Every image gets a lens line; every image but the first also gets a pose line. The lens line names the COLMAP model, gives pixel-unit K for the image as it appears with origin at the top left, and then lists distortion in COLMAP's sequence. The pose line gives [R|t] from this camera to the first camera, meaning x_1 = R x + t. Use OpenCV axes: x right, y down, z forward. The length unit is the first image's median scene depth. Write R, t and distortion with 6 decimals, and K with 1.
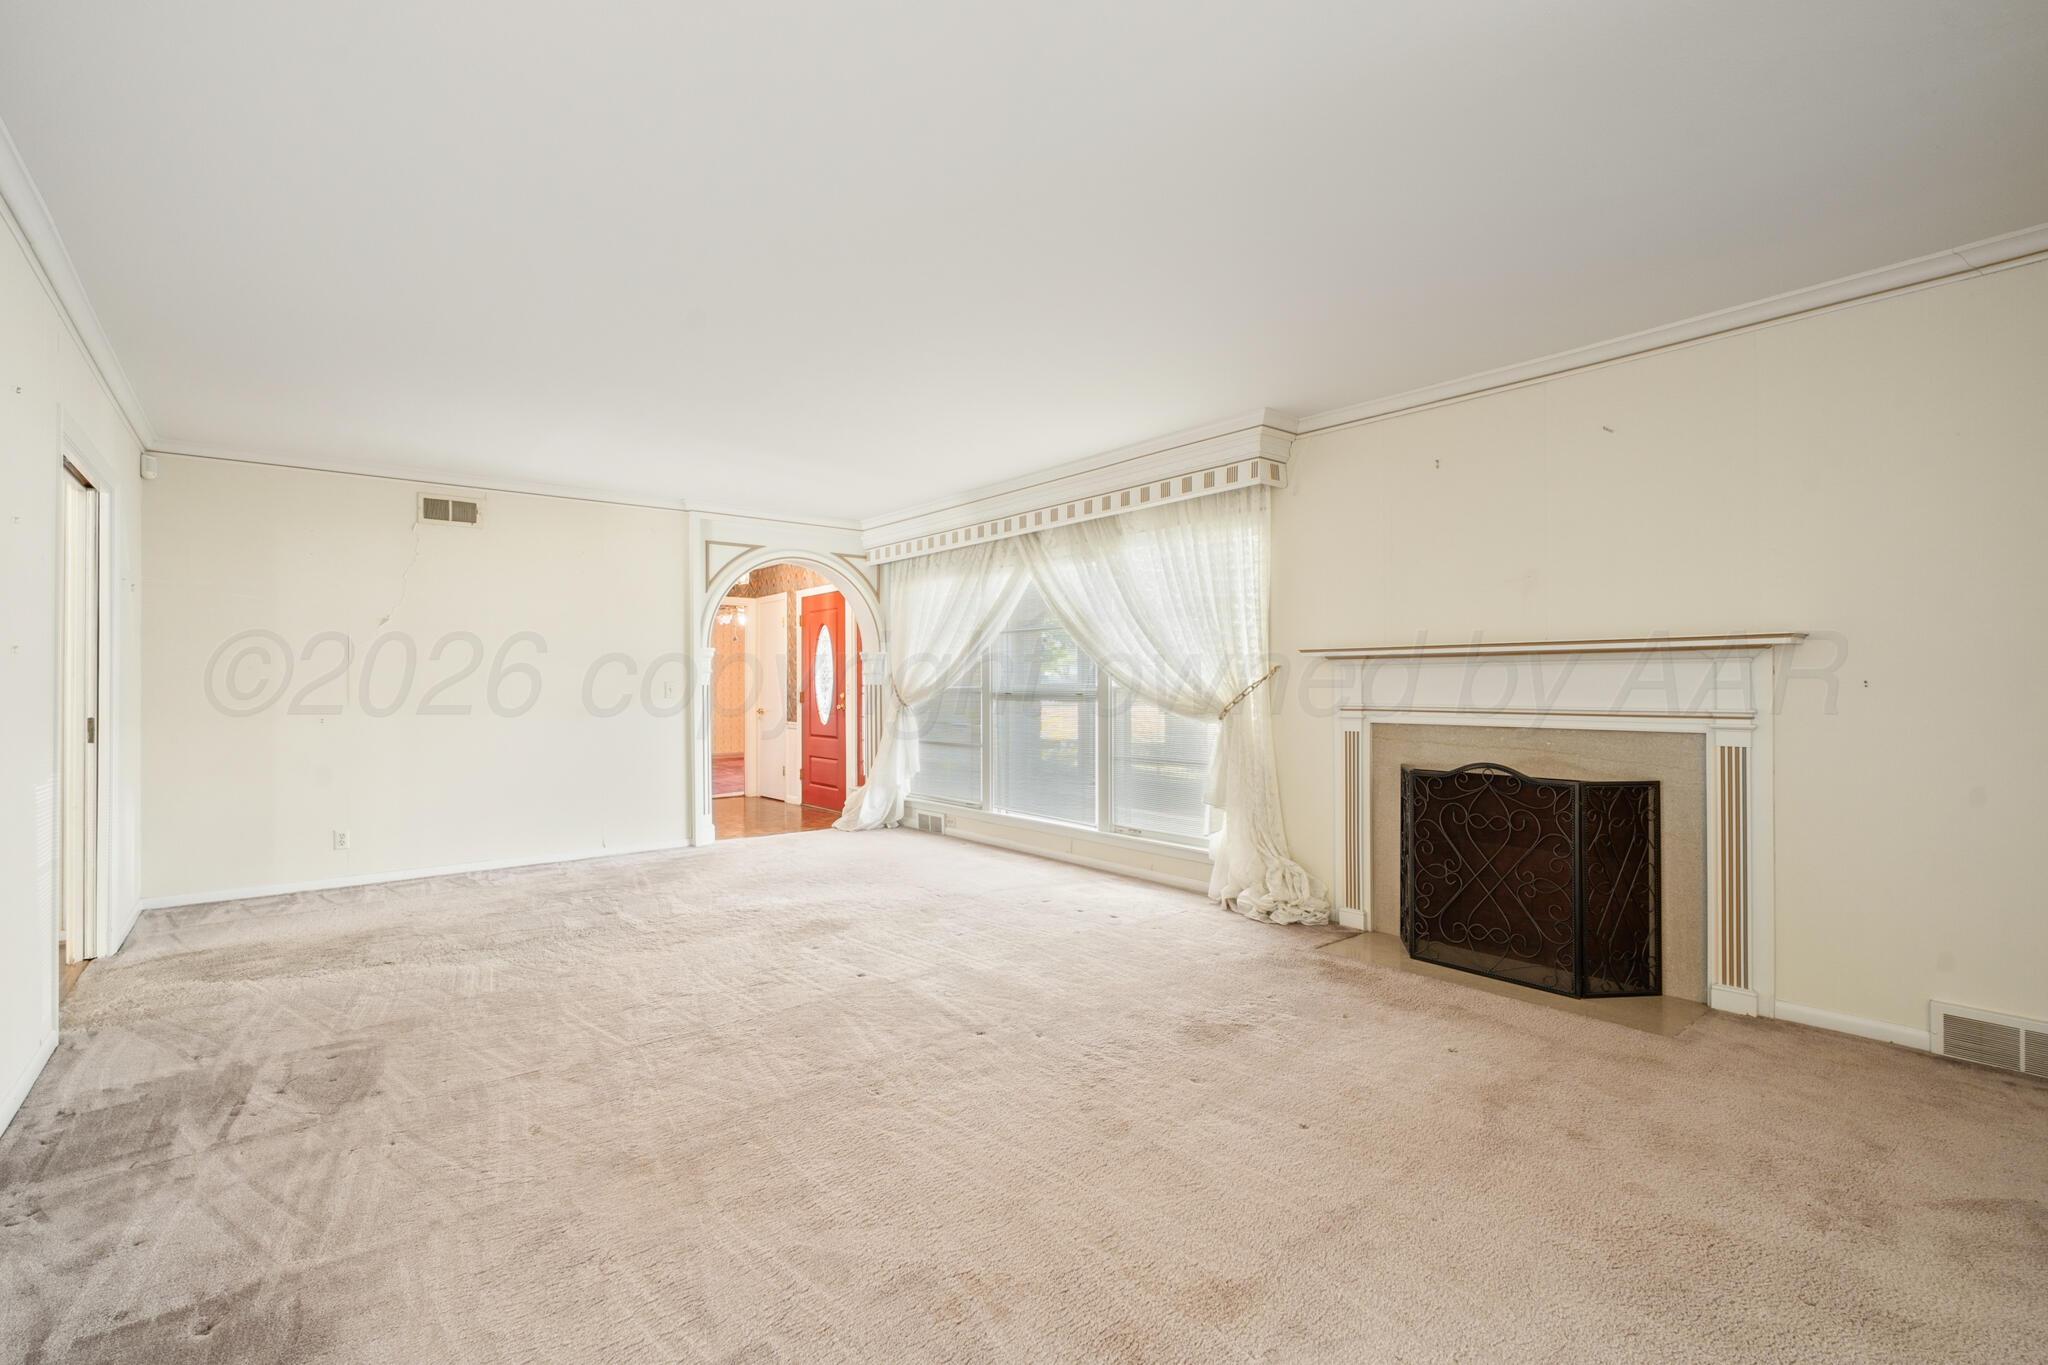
lens RADIAL K [[920.6, 0, 1023.2], [0, 920.6, 682.7], [0, 0, 1]] dist [-0.003052, -0.000832]
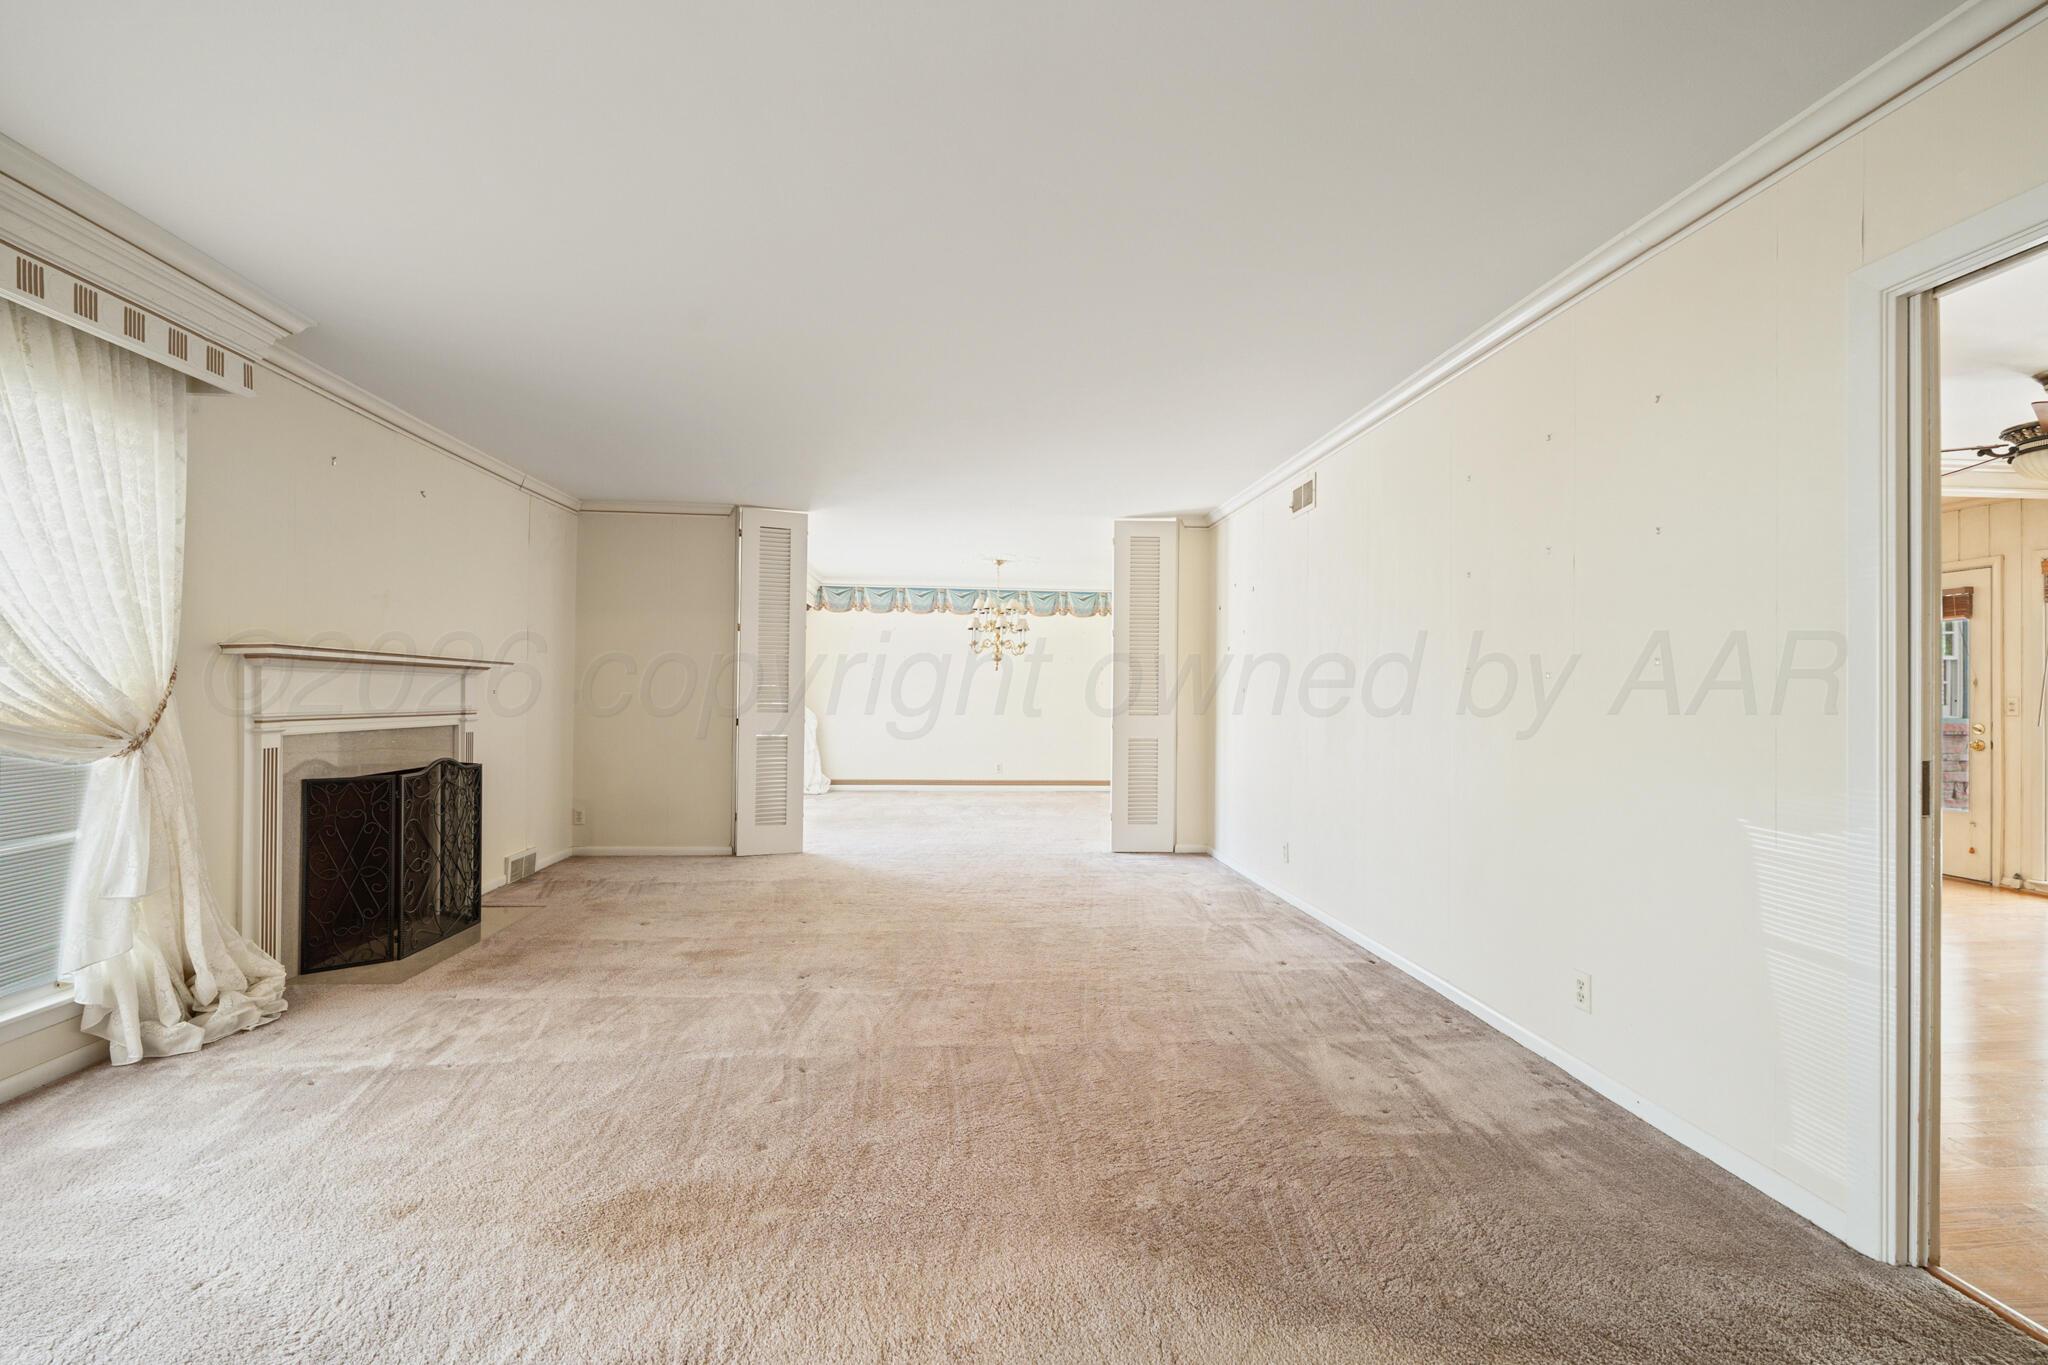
lens RADIAL K [[920.6, 0, 1023.2], [0, 920.6, 682.7], [0, 0, 1]] dist [-0.003052, -0.000832]
pose [[-0.774355, -0.000171, 0.632752, -0.743591], [-0.010573, 0.999864, -0.012669, -0.001612], [-0.632664, -0.016500, -0.774251, 1.338242]]
